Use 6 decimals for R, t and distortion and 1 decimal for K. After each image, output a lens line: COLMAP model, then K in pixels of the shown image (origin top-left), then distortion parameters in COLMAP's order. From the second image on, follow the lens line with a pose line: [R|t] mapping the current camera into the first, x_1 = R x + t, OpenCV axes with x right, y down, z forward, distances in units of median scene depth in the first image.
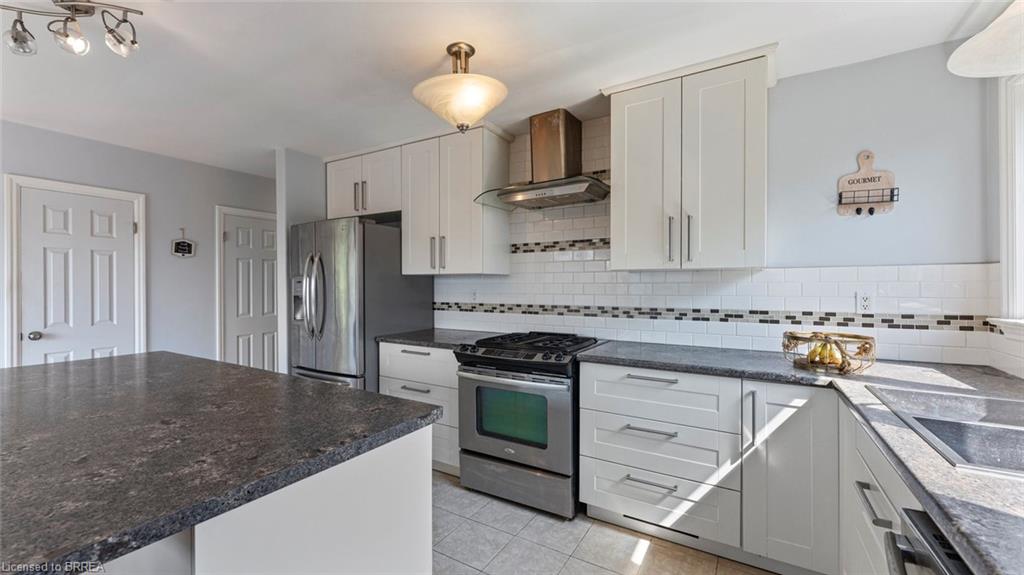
lens RADIAL K [[406.8, 0, 512.0], [0, 406.8, 287.5], [0, 0, 1]] dist [0.000787, -0.000169]
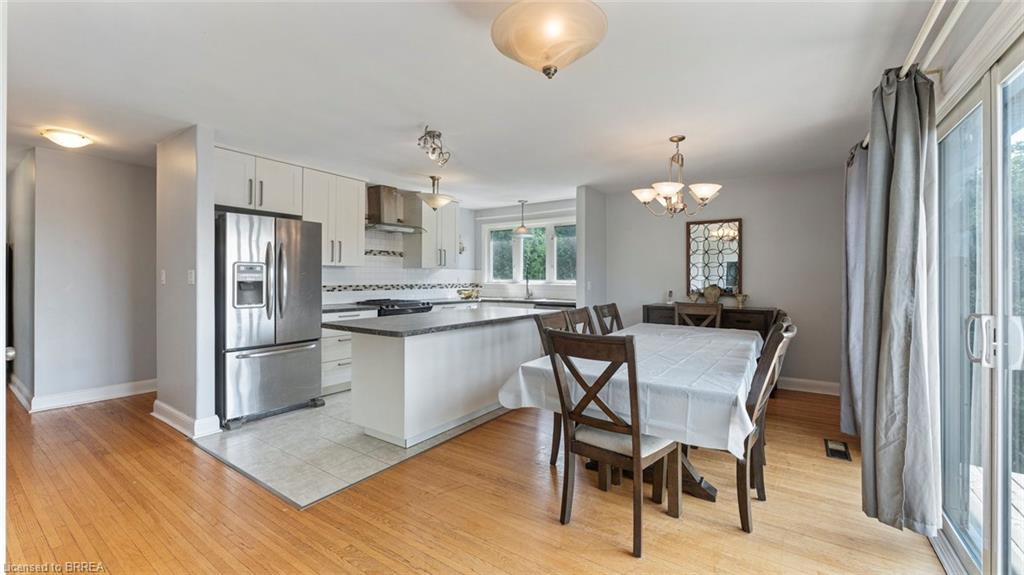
lens RADIAL K [[410.8, 0, 511.9], [0, 410.8, 280.5], [0, 0, 1]] dist [-0.003414, -0.000107]
pose [[0.061483, -0.005790, 0.998091, -1.958715], [-0.000273, 0.999983, 0.005817, 0.014822], [-0.998108, -0.000630, 0.061480, 0.297885]]
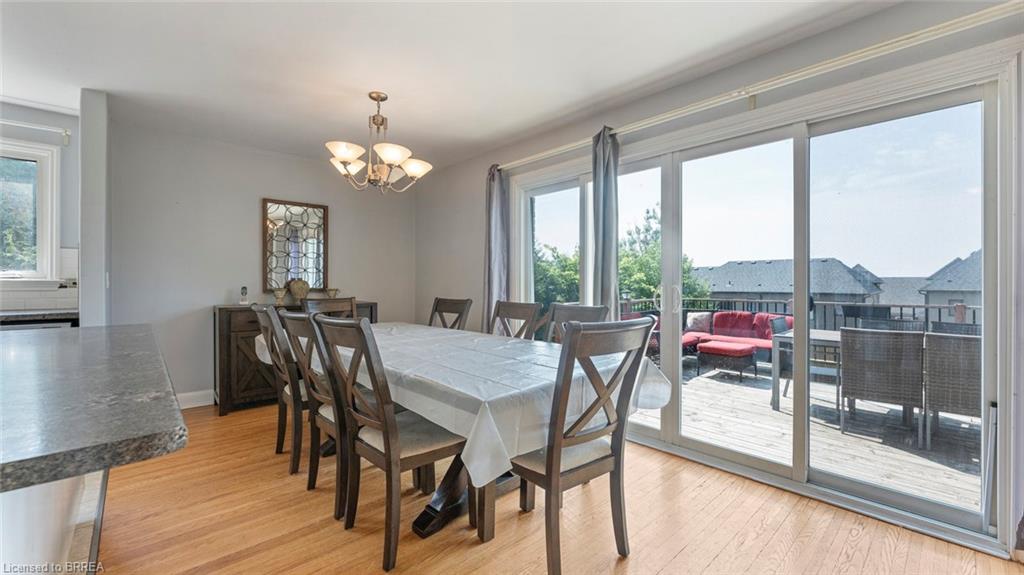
lens RADIAL K [[410.7, 0, 513.0], [0, 410.7, 281.8], [0, 0, 1]] dist [-0.001837, -0.000128]
pose [[-0.959686, -0.000913, 0.281073, -1.242981], [-0.000412, 0.999998, 0.001843, 0.056628], [-0.281074, 0.001653, -0.959685, 0.810312]]
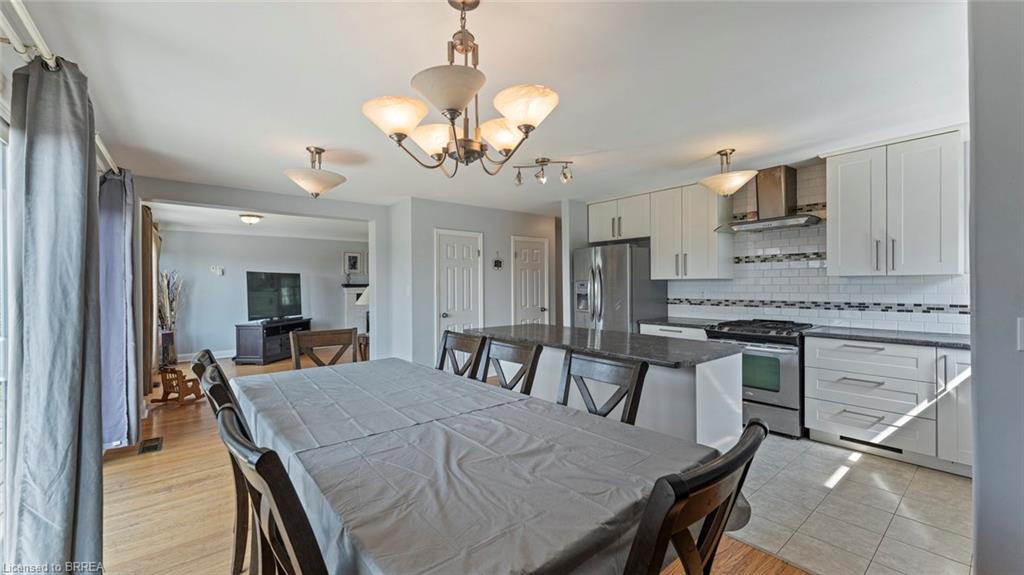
lens RADIAL K [[406.8, 0, 512.0], [0, 406.8, 287.5], [0, 0, 1]] dist [0.000787, -0.000169]
pose [[0.939419, -0.004542, -0.342740, -0.298400], [0.005873, 0.999979, 0.002846, -0.012582], [0.342720, -0.004686, 0.939426, -0.715182]]
